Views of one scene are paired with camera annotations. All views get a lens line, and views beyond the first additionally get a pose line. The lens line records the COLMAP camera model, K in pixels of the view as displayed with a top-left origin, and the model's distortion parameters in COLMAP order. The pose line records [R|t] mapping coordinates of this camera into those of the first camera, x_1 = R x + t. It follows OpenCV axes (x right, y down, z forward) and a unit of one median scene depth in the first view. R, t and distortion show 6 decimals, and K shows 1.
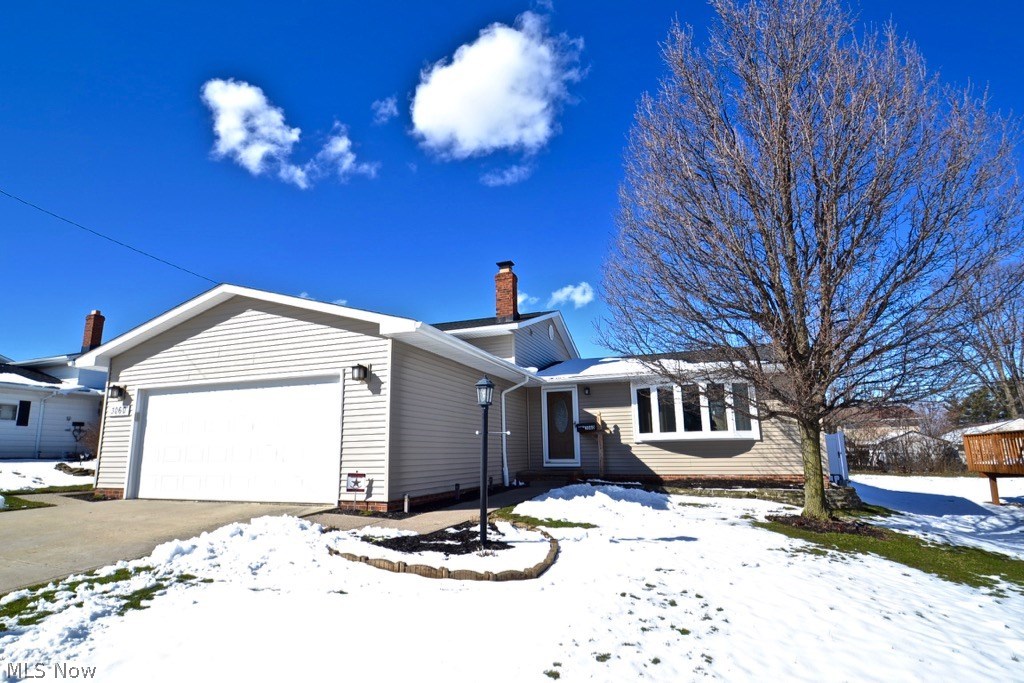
lens RADIAL K [[527.4, 0, 511.2], [0, 527.4, 345.4], [0, 0, 1]] dist [-0.013292, 0.000322]
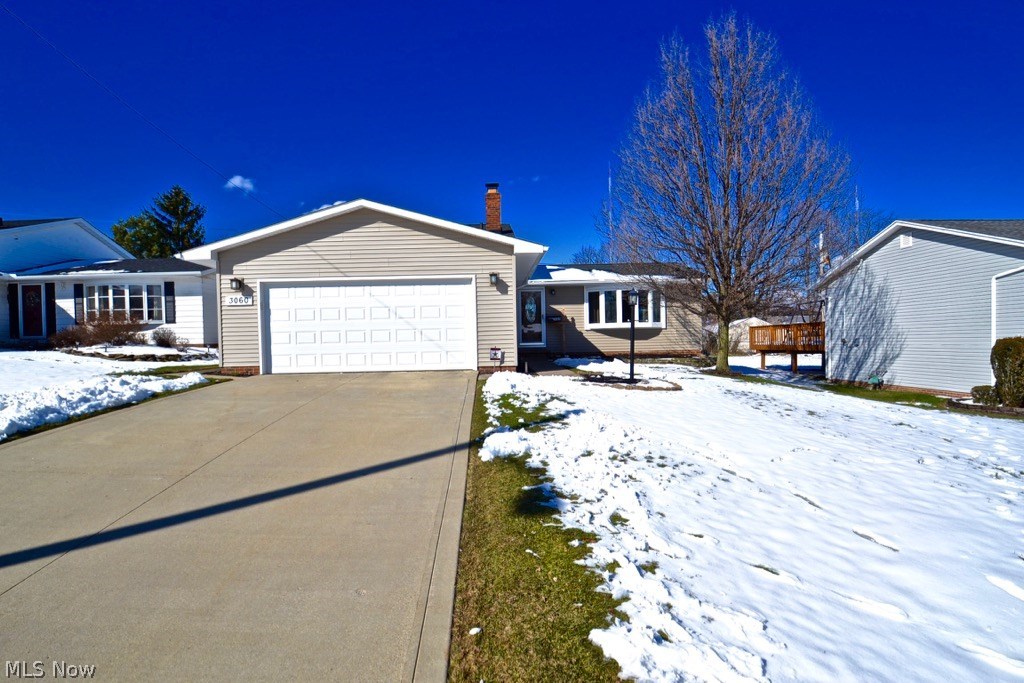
lens RADIAL K [[527.4, 0, 510.6], [0, 527.4, 343.4], [0, 0, 1]] dist [-0.013292, 0.000322]
pose [[0.924287, -0.008110, 0.381611, -0.641526], [-0.067641, 0.980470, 0.184668, -0.034915], [-0.375656, -0.196499, 0.905688, -0.274356]]
